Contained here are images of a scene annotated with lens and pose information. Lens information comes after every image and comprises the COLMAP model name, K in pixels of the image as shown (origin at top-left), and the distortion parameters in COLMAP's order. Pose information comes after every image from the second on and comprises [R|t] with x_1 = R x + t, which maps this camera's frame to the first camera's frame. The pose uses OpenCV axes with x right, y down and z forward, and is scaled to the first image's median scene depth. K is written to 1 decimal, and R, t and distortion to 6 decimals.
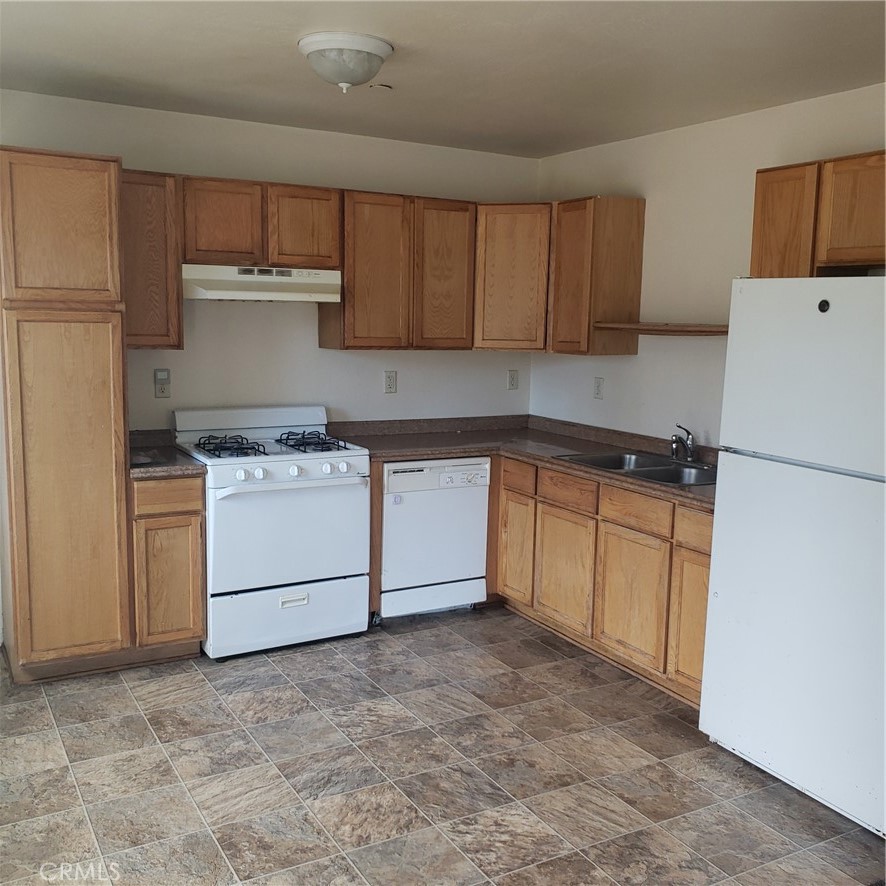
lens RADIAL K [[901.8, 0, 430.5], [0, 901.8, 441.2], [0, 0, 1]] dist [0.183696, -0.461528]
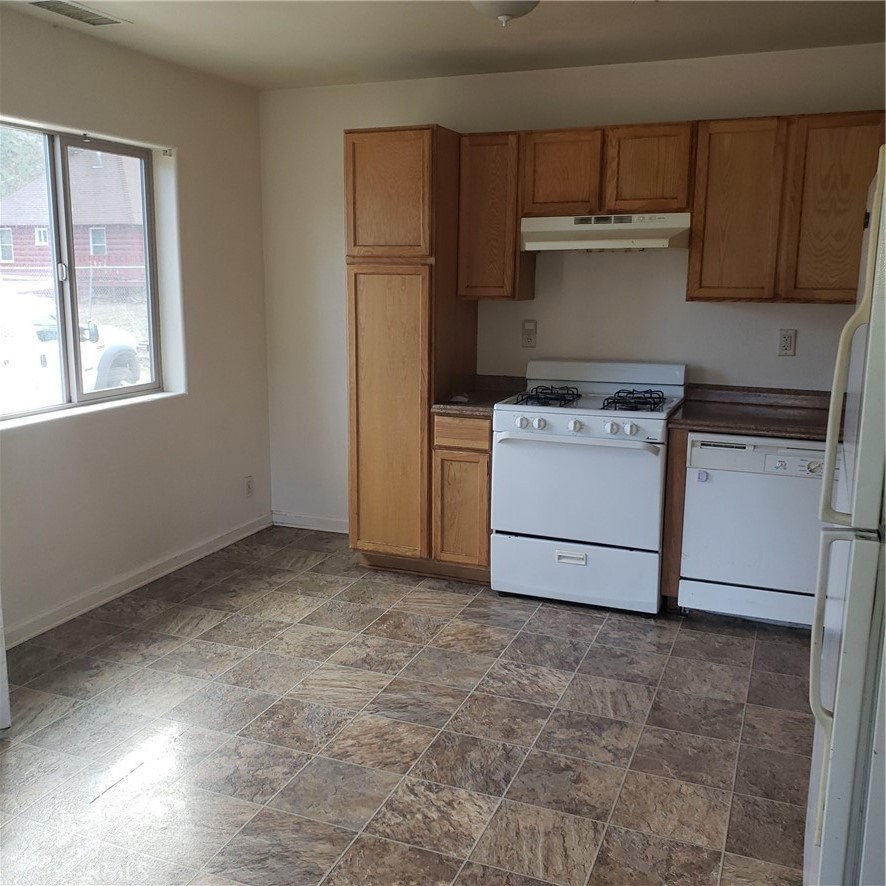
lens RADIAL K [[901.8, 0, 430.5], [0, 901.8, 441.2], [0, 0, 1]] dist [0.183696, -0.461528]
pose [[0.623916, 0.129678, -0.770657, 0.530476], [-0.101537, 0.991229, 0.084590, -0.018218], [0.774867, 0.025473, 0.631611, 0.278626]]
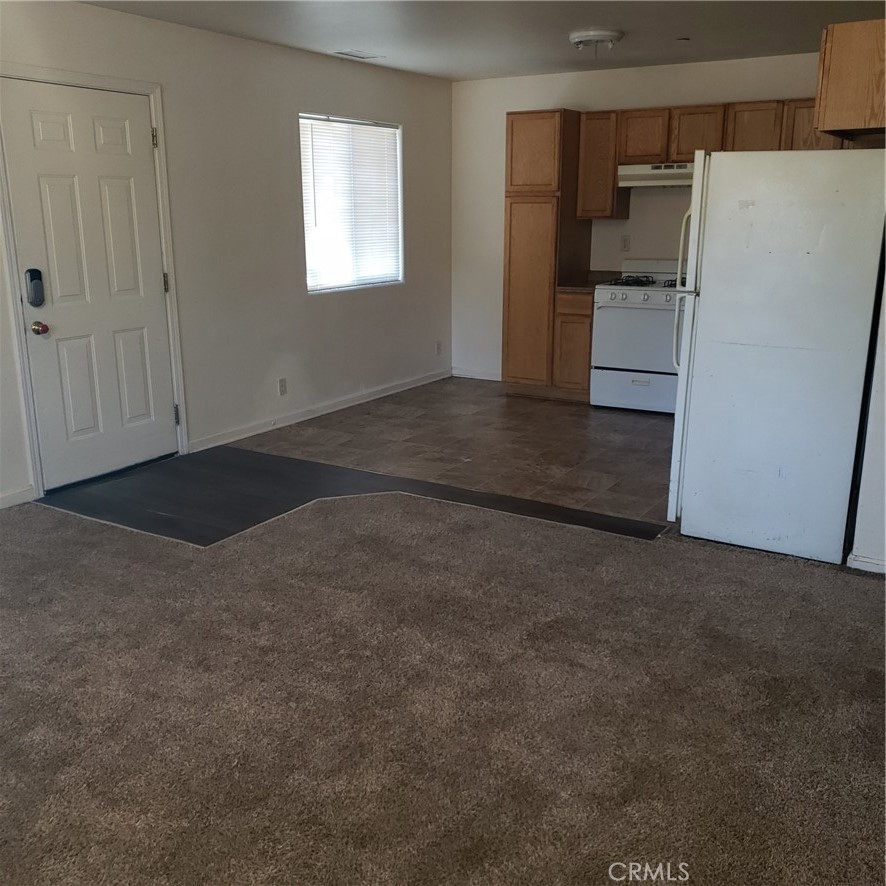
lens RADIAL K [[916.2, 0, 439.4], [0, 916.2, 446.4], [0, 0, 1]] dist [0.013830, 0.011974]
pose [[0.484654, 0.205496, -0.850225, 1.131757], [-0.107499, 0.978637, 0.175255, 0.046708], [0.868075, 0.006460, 0.496391, -0.094818]]
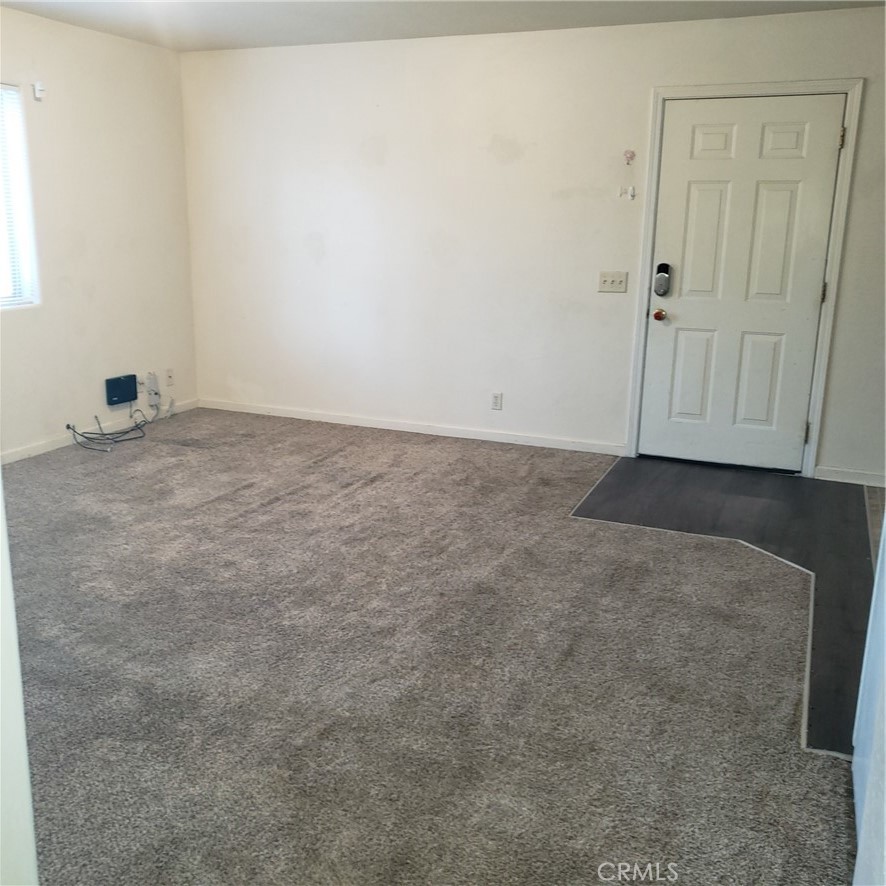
lens RADIAL K [[901.8, 0, 430.5], [0, 901.8, 441.2], [0, 0, 1]] dist [0.183696, -0.461528]
pose [[-0.792206, 0.118997, -0.598540, 0.909181], [-0.113816, 0.934784, 0.336490, -0.112237], [0.599547, 0.334693, -0.726997, 1.117811]]
